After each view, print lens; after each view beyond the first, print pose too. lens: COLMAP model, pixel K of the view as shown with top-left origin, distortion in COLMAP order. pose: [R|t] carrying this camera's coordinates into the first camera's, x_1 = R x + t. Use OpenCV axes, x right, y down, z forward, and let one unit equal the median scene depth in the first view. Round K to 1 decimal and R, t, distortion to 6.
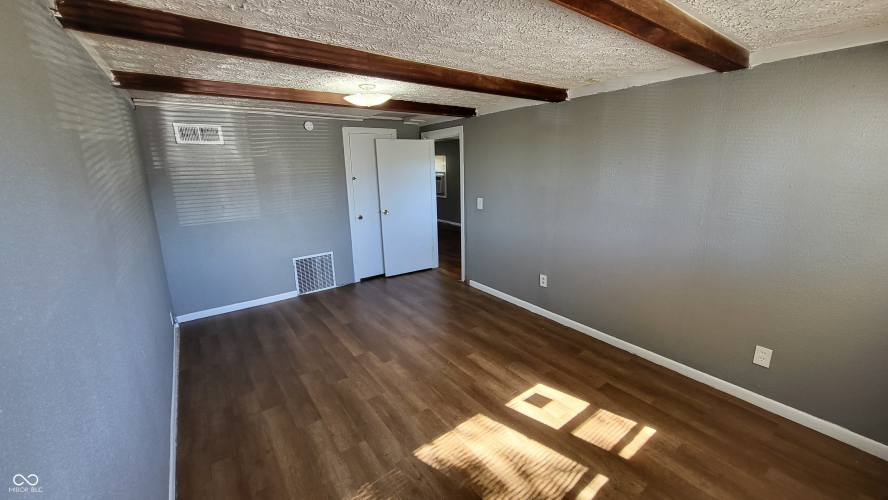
lens RADIAL K [[352.1, 0, 446.5], [0, 352.1, 246.7], [0, 0, 1]] dist [-0.000531, -0.000437]
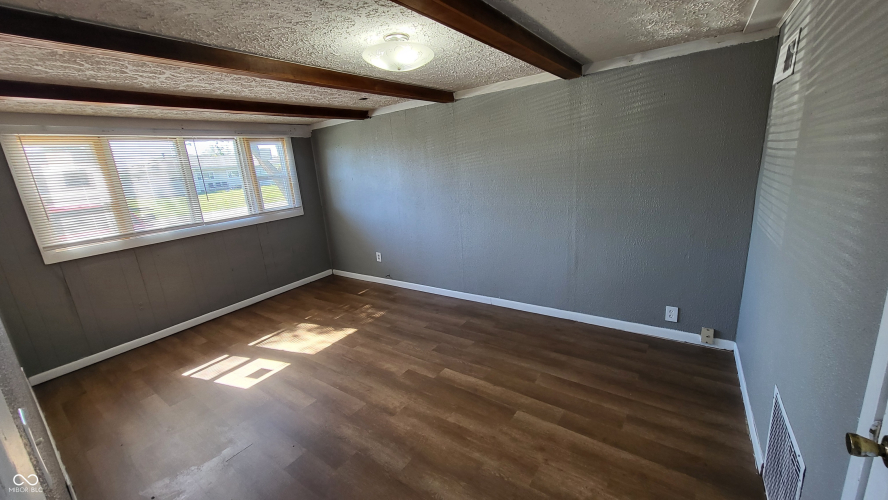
lens RADIAL K [[352.1, 0, 446.5], [0, 352.1, 246.7], [0, 0, 1]] dist [-0.000531, -0.000437]
pose [[-0.947478, 0.160152, -0.276833, -0.075826], [0.022083, 0.896284, 0.442930, -0.445130], [0.319057, 0.413553, -0.852746, 1.980556]]
